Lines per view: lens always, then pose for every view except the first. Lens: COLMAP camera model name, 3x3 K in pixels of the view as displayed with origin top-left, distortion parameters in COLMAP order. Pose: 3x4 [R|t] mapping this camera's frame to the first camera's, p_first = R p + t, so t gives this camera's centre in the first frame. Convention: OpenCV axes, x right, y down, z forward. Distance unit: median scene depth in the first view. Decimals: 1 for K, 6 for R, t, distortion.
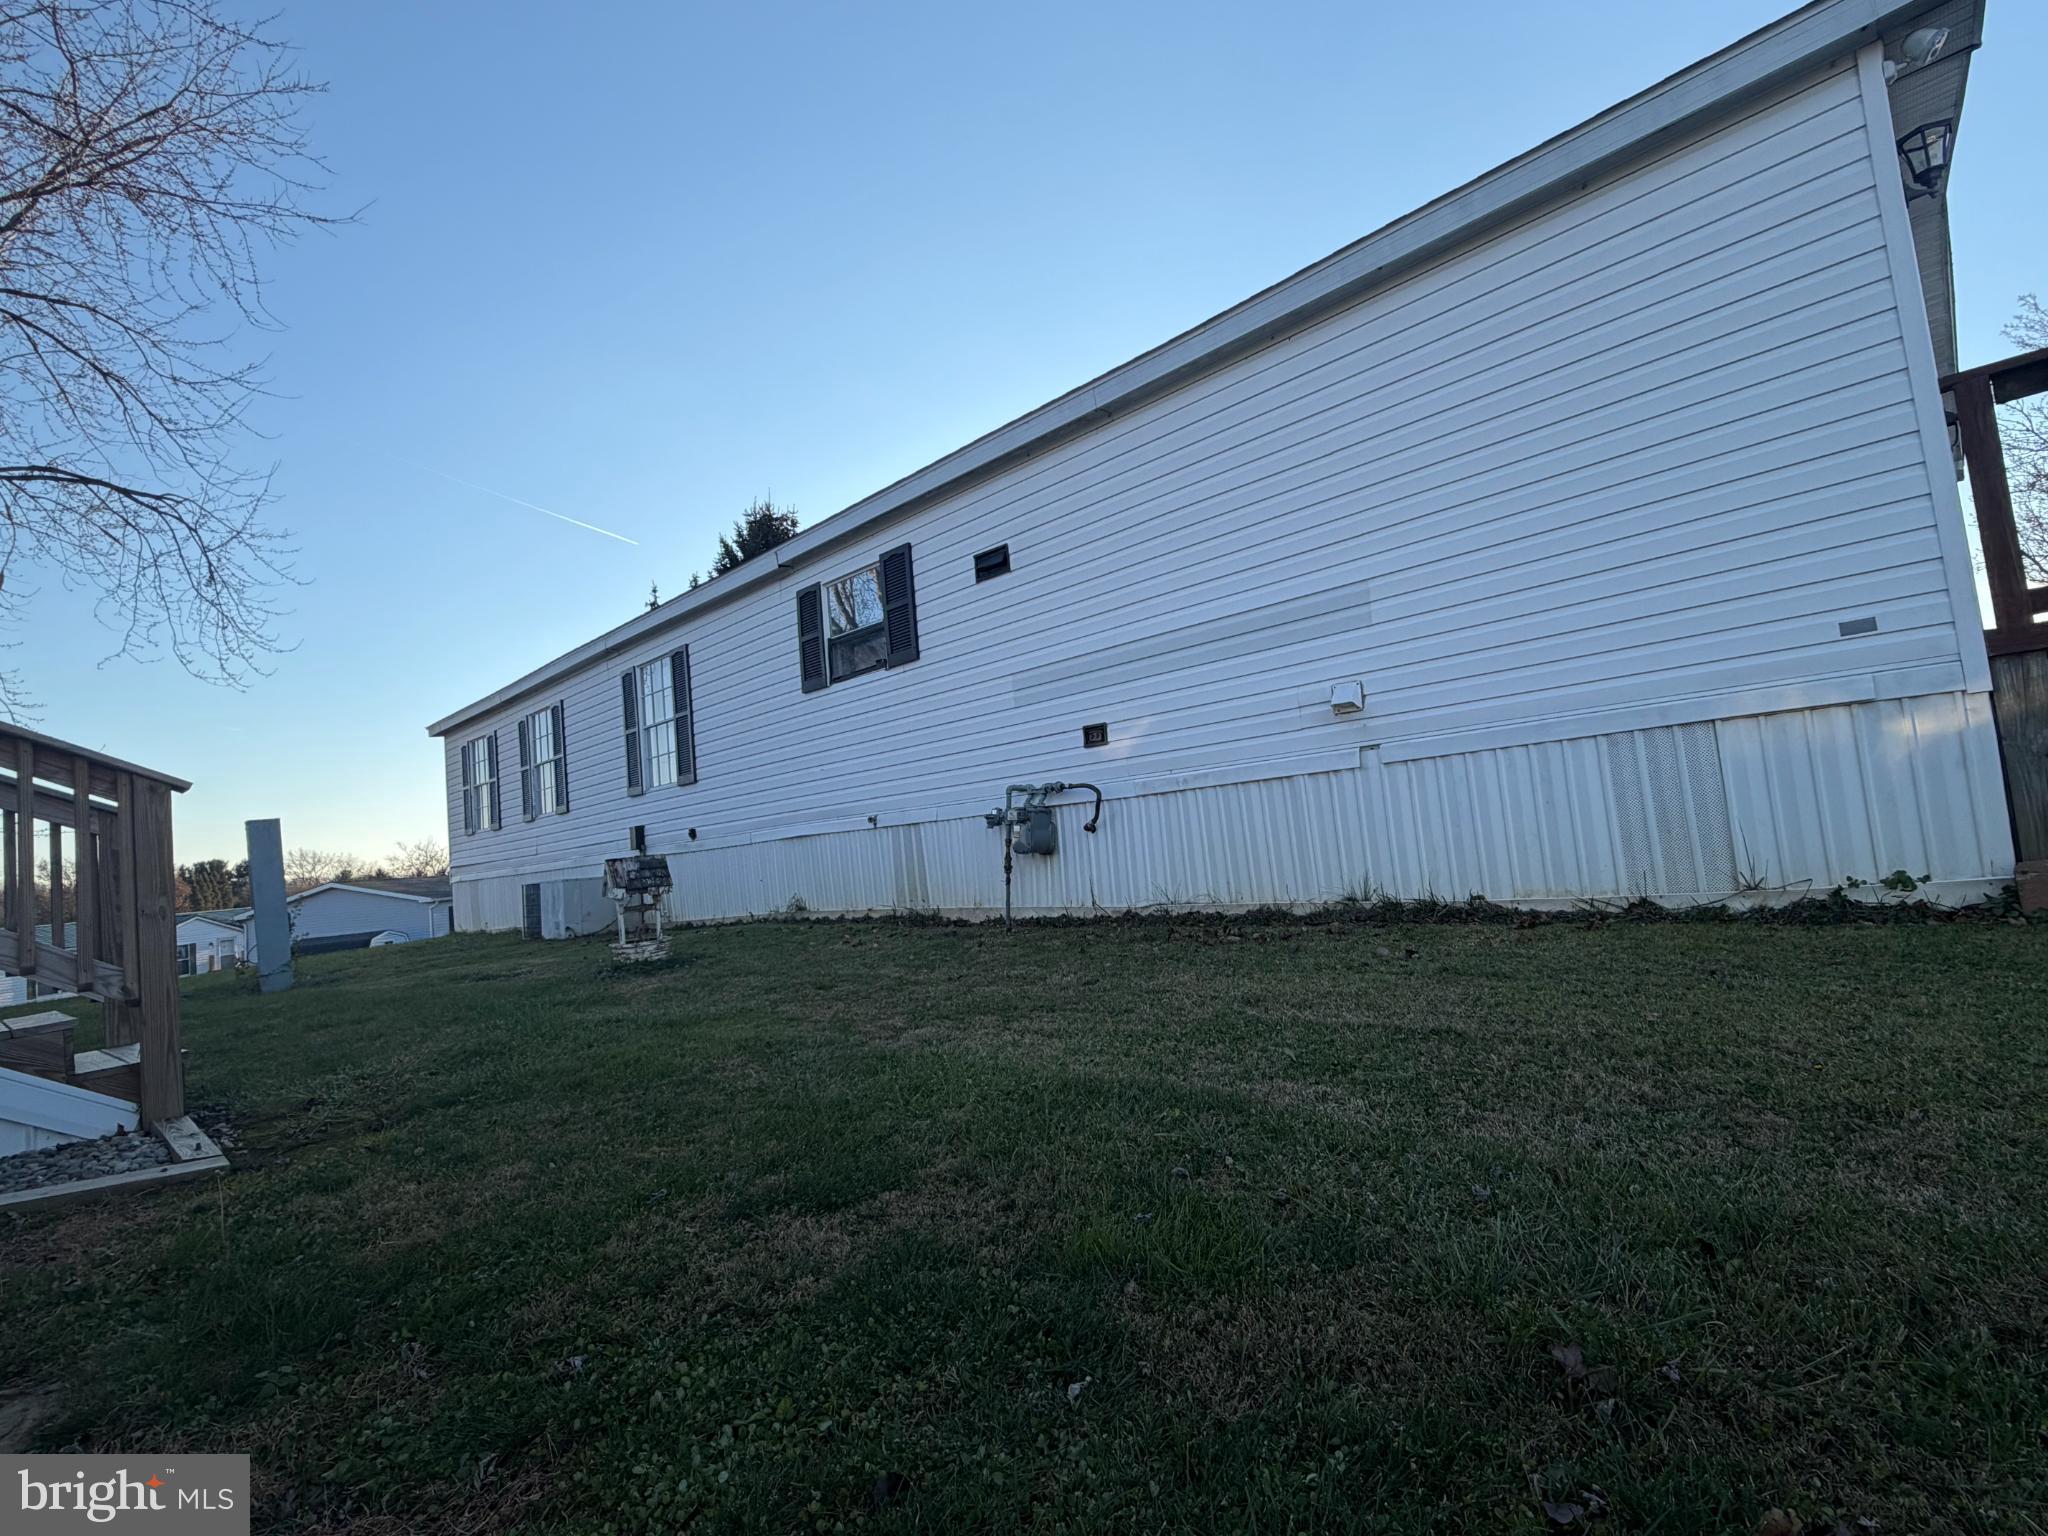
lens RADIAL K [[951.3, 0, 1024.0], [0, 951.3, 768.0], [0, 0, 1]] dist [-0.010261, -0.000030]
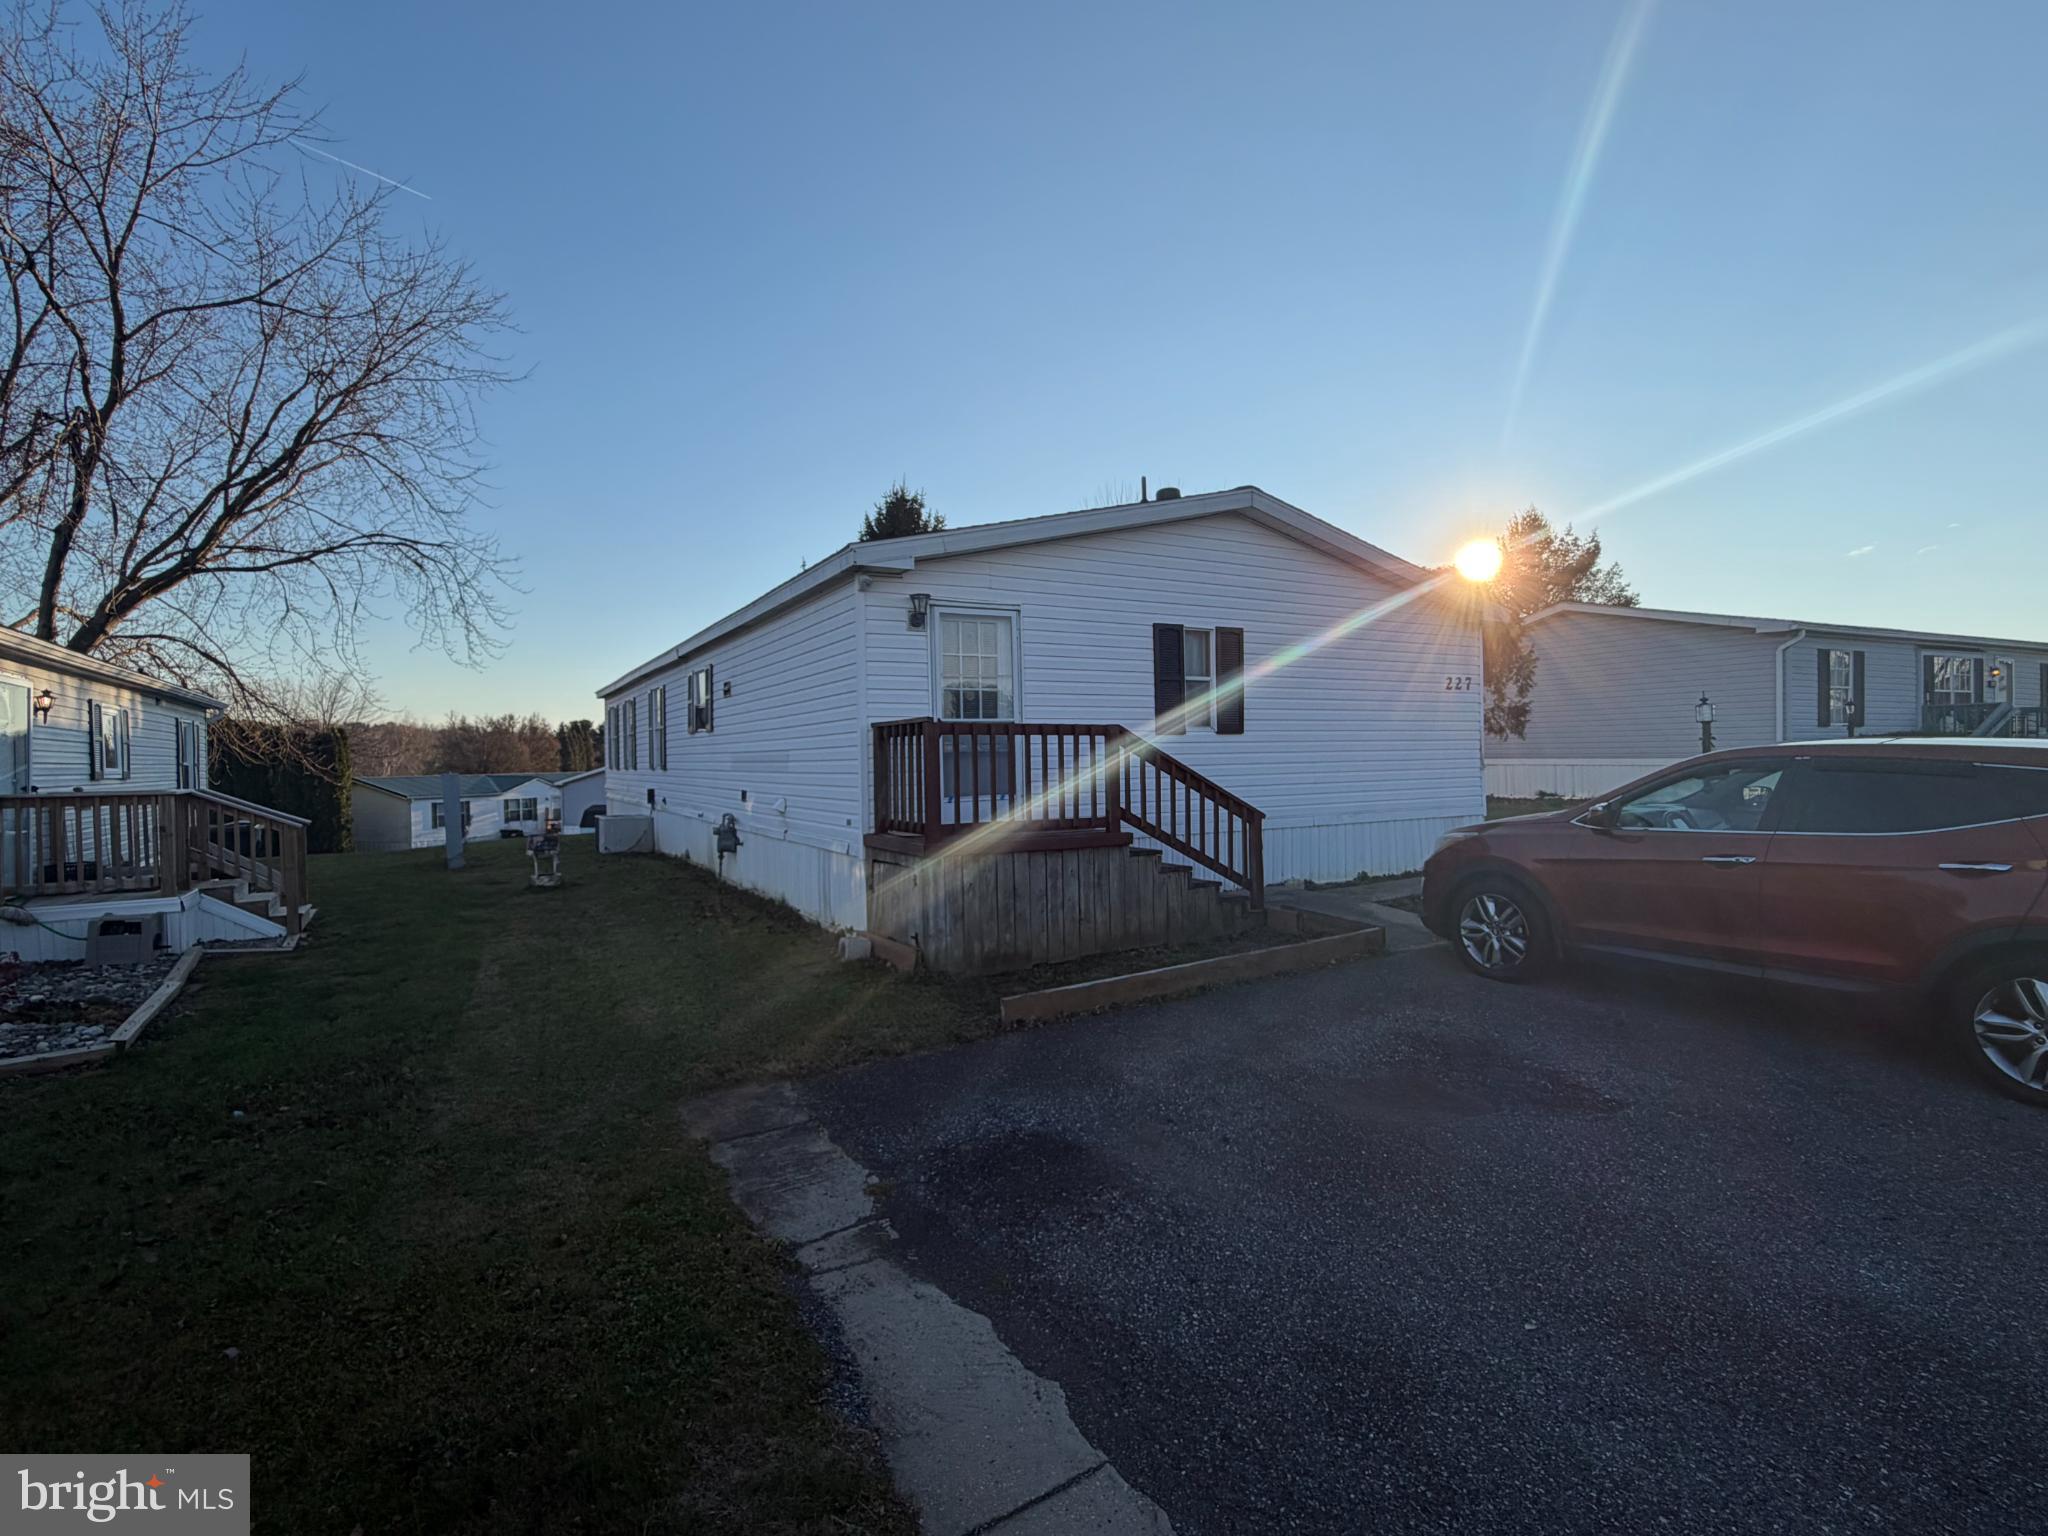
lens RADIAL K [[958.5, 0, 1024.0], [0, 958.5, 768.0], [0, 0, 1]] dist [0.000699, 0.000055]
pose [[0.955836, 0.083809, -0.281697, 0.538148], [-0.053472, 0.992073, 0.113719, -0.158473], [0.288995, -0.093634, 0.952741, -0.307143]]
